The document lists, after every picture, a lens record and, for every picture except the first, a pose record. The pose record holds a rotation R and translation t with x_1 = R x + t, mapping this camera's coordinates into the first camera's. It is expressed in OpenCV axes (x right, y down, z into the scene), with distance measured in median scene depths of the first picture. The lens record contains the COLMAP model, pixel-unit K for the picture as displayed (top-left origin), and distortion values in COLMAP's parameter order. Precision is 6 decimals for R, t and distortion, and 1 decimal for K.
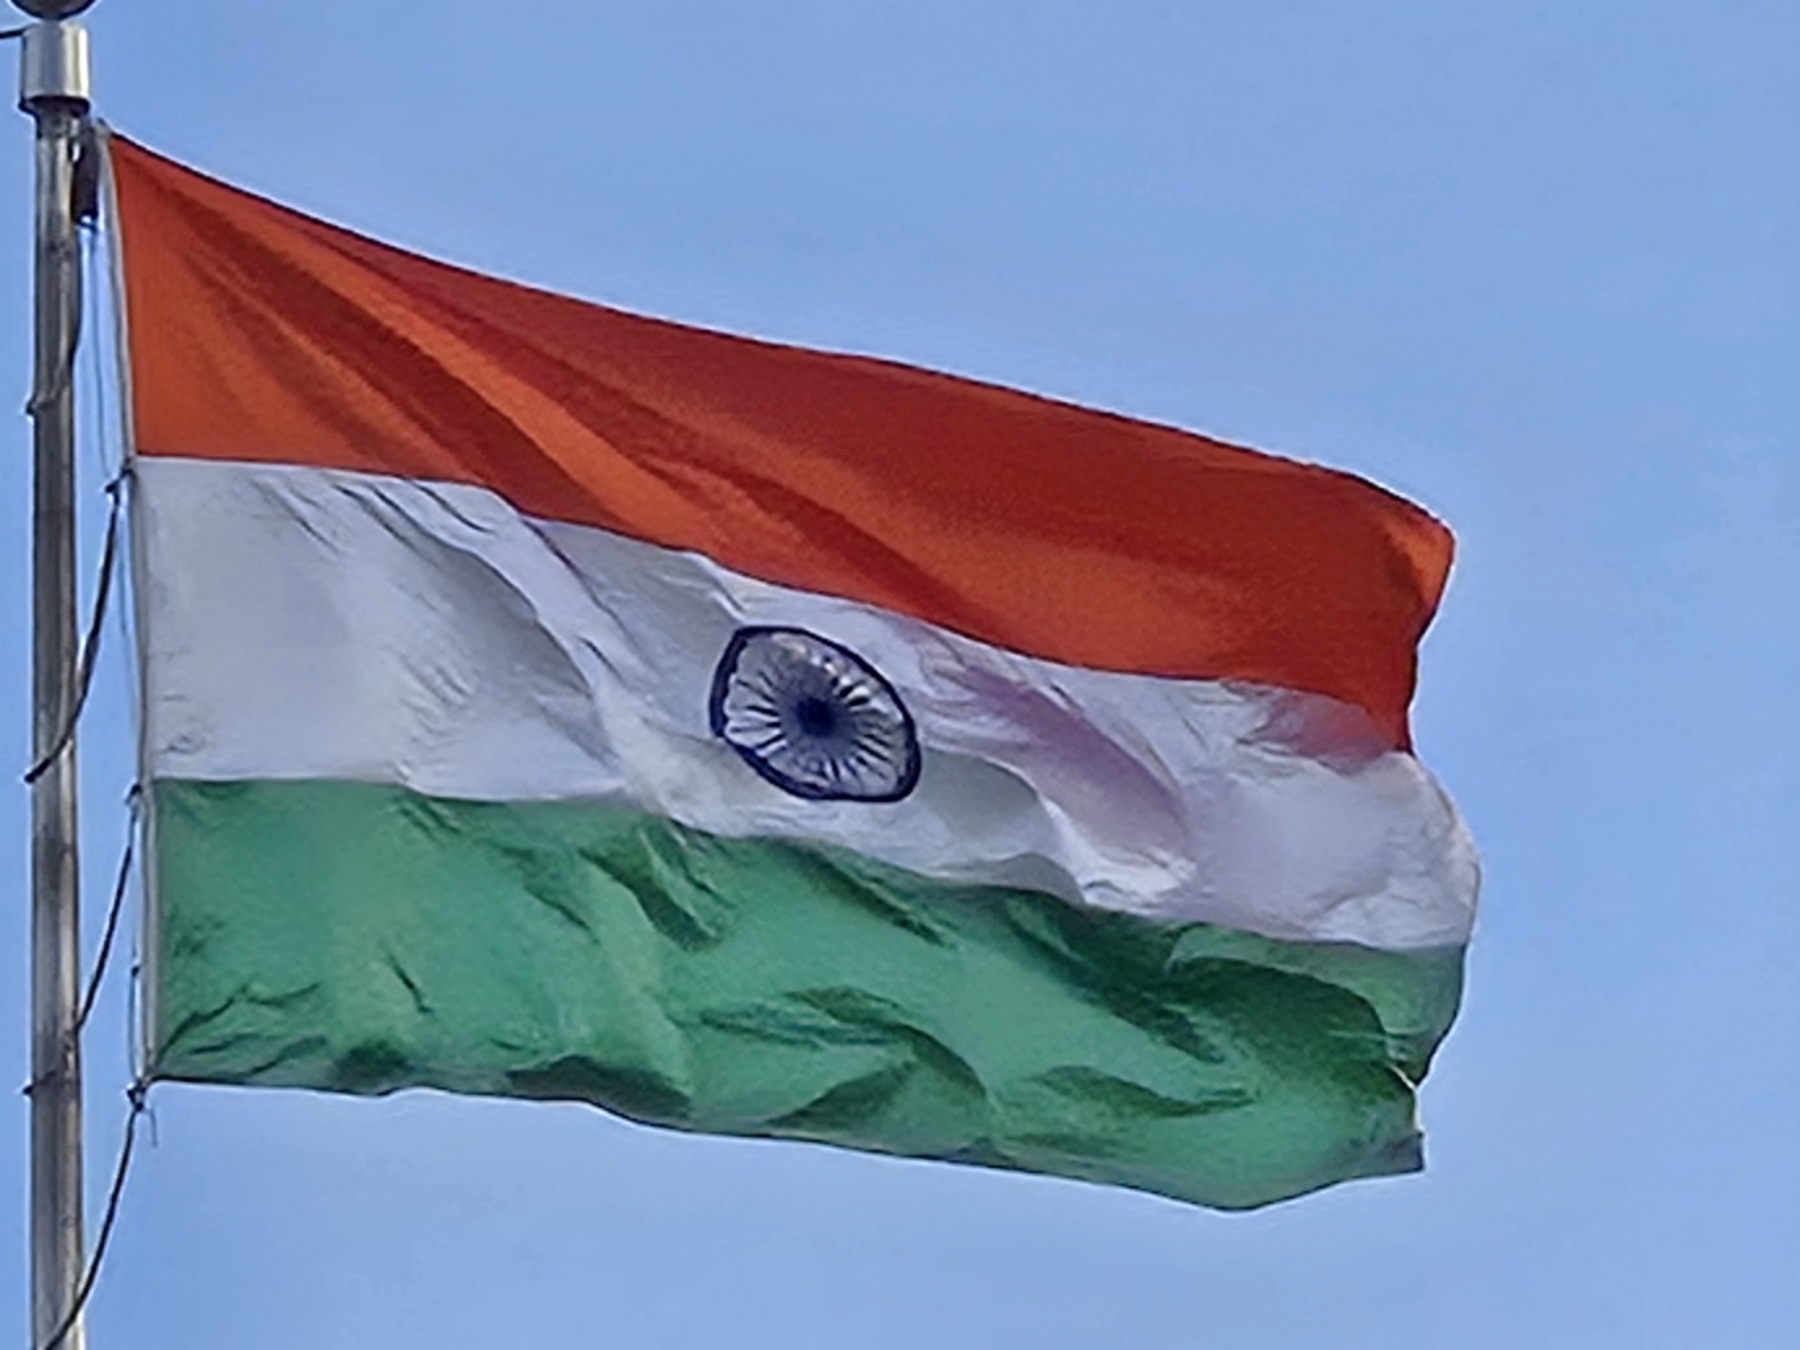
lens RADIAL K [[3585.5, 0, 900.0], [0, 3585.5, 675.0], [0, 0, 1]] dist [0.007494, 0.381409]
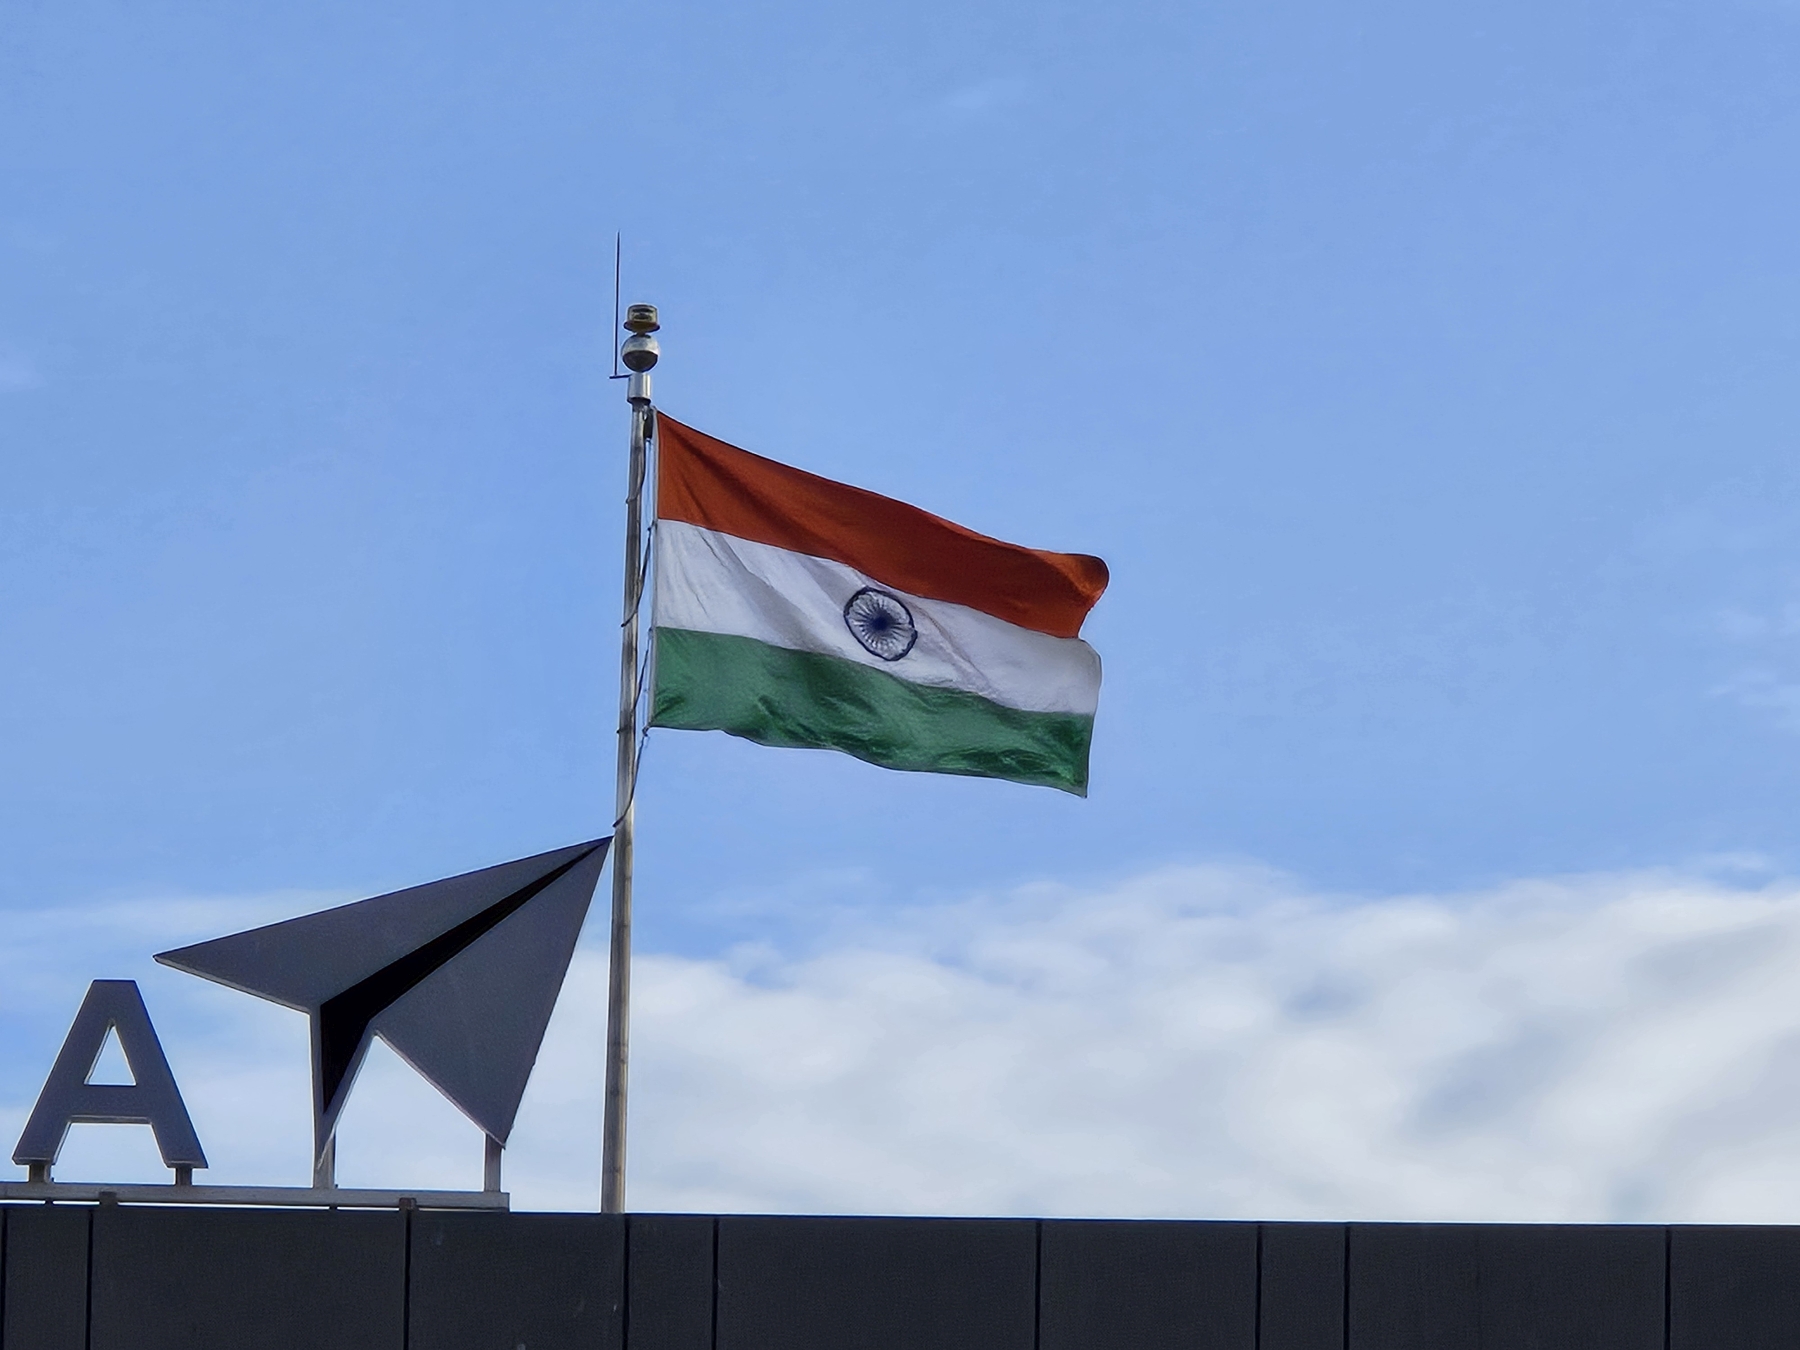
lens RADIAL K [[3585.5, 0, 900.0], [0, 3585.5, 675.0], [0, 0, 1]] dist [0.007494, 0.381409]
pose [[0.998435, 0.055919, 0.000626, -0.007714], [-0.055913, 0.998006, 0.029277, -0.029948], [0.001012, -0.029266, 0.999571, -1.986263]]
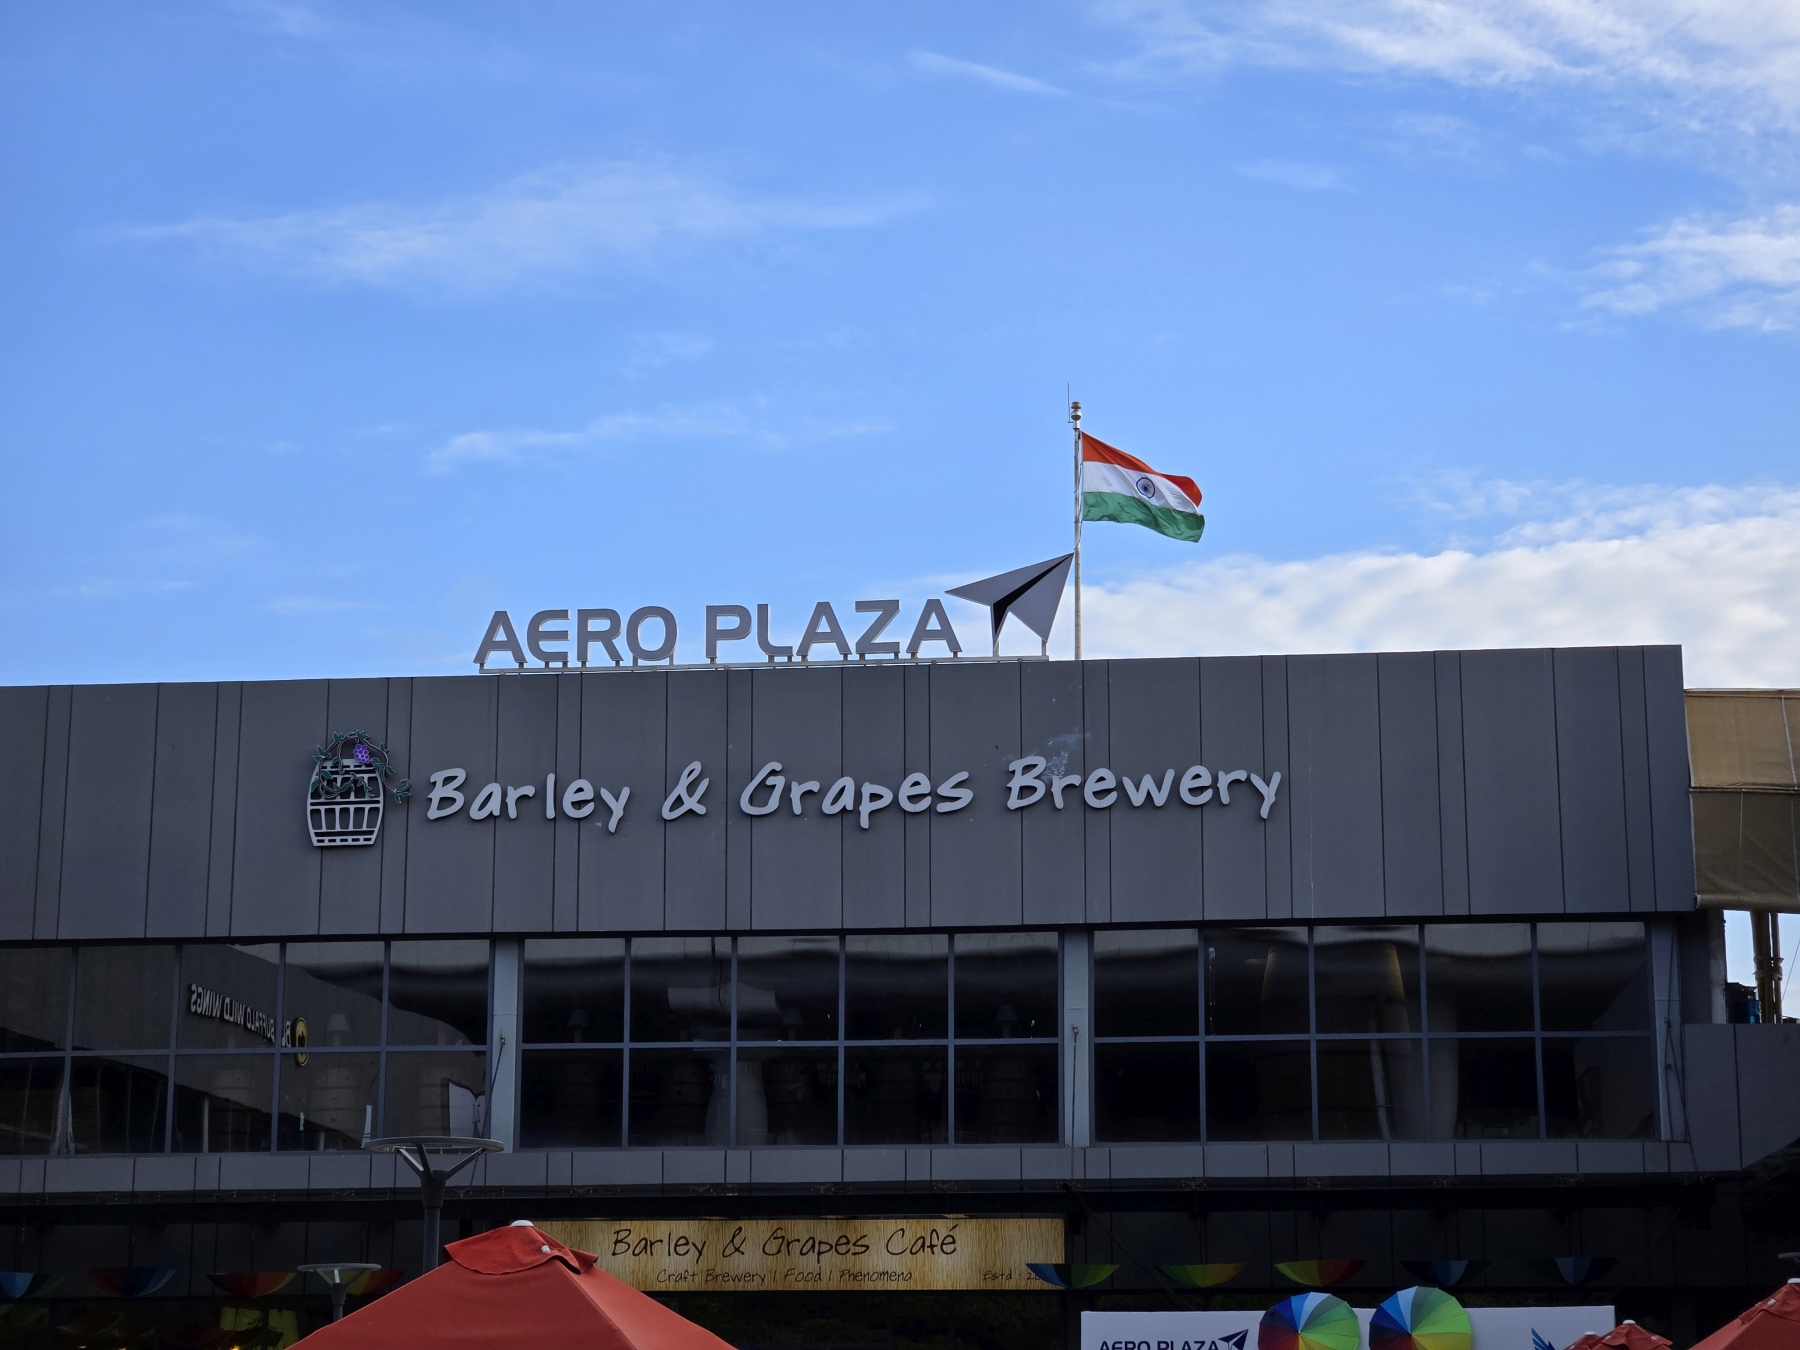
lens RADIAL K [[3585.5, 0, 900.0], [0, 3585.5, 675.0], [0, 0, 1]] dist [0.007494, 0.381409]
pose [[0.983631, 0.032889, -0.177166, 1.161785], [-0.017198, 0.995849, 0.089387, -0.372598], [0.179371, -0.084877, 0.980113, -9.593208]]
